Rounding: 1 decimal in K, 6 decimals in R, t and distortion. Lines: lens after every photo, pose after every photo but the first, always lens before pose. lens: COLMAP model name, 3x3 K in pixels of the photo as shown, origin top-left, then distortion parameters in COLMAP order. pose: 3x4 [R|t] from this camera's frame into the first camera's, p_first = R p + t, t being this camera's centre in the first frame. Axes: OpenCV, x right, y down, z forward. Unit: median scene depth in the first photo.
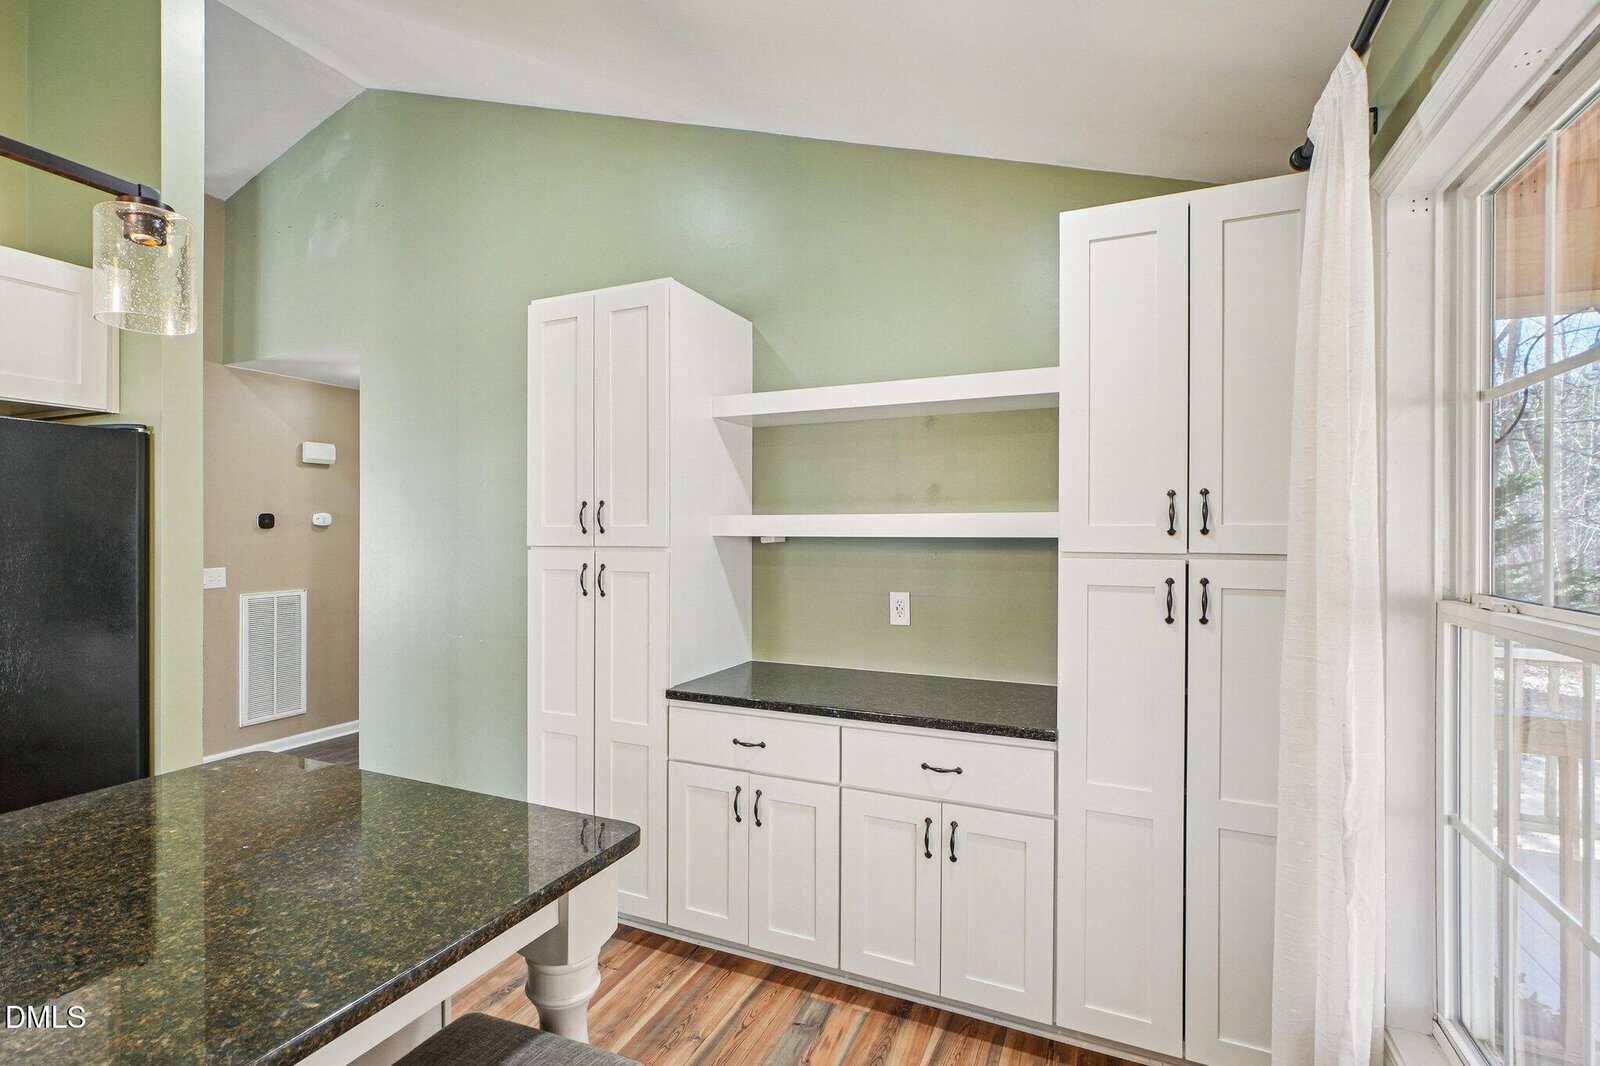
lens RADIAL K [[768.6, 0, 771.0], [0, 768.6, 529.1], [0, 0, 1]] dist [-0.002983, -0.000398]
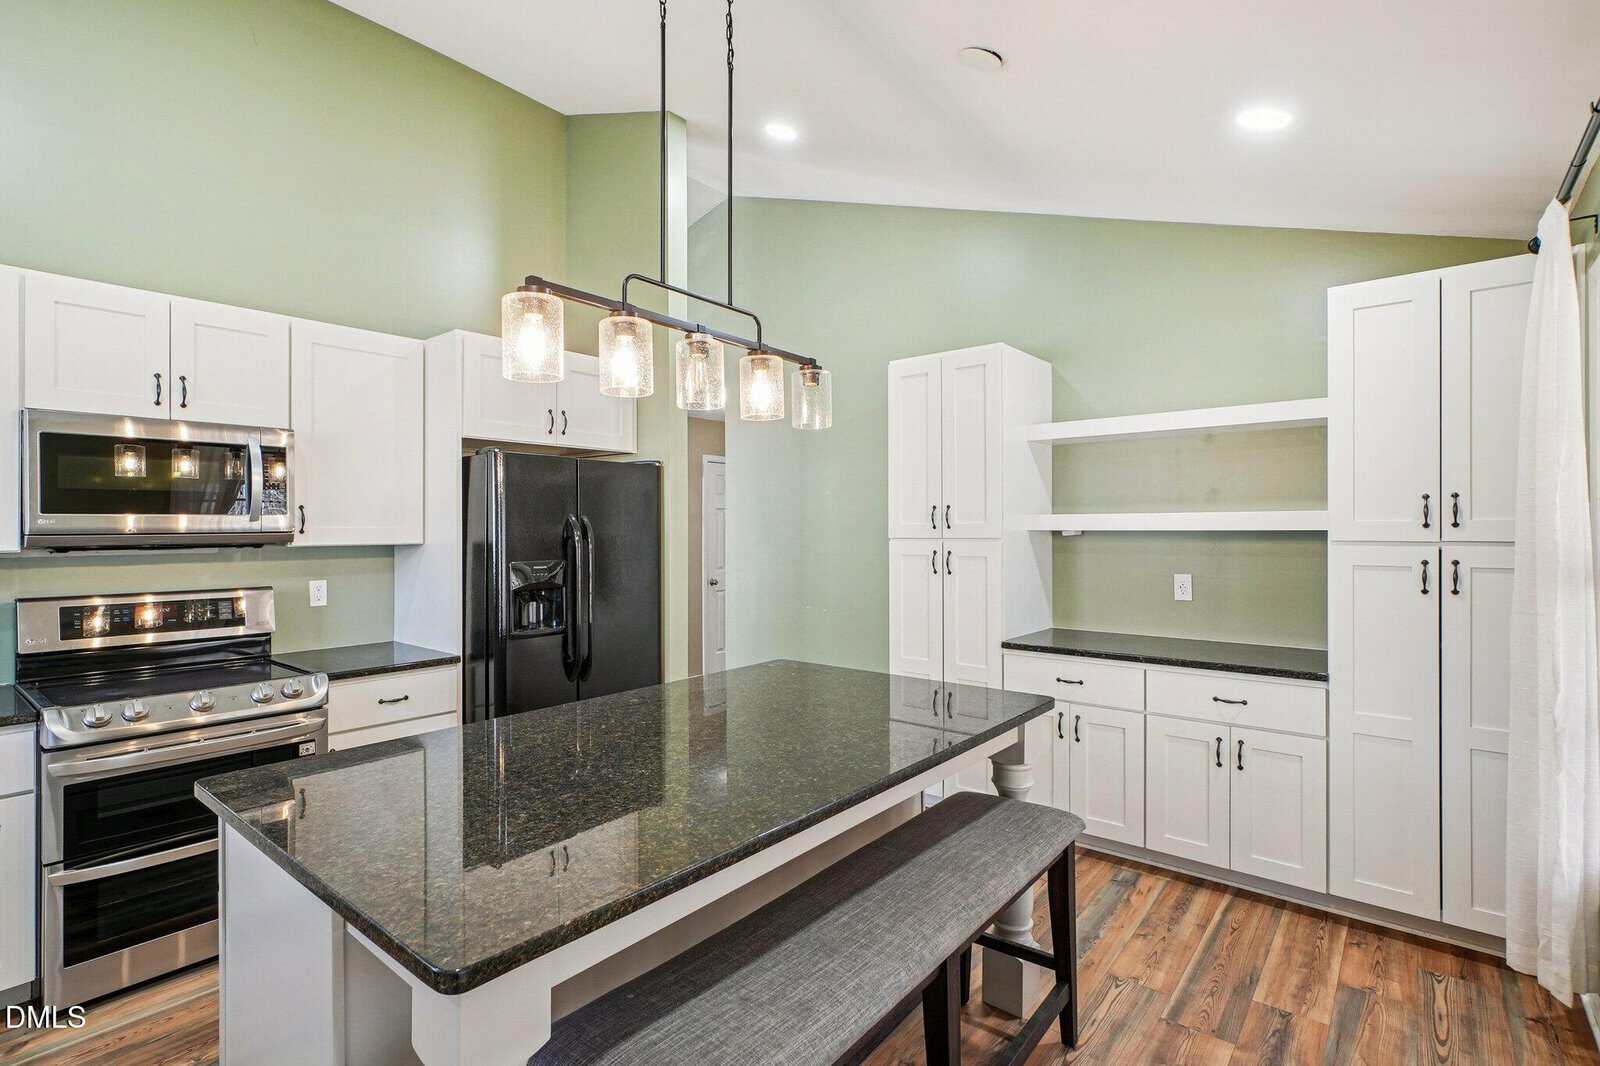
lens RADIAL K [[747.0, 0, 795.1], [0, 747.0, 524.7], [0, 0, 1]] dist [-0.003719, 0.005048]
pose [[0.967054, -0.006397, -0.254489, -0.175304], [0.006329, 0.999979, -0.001084, -0.002573], [0.254491, -0.000562, 0.967075, -0.448938]]
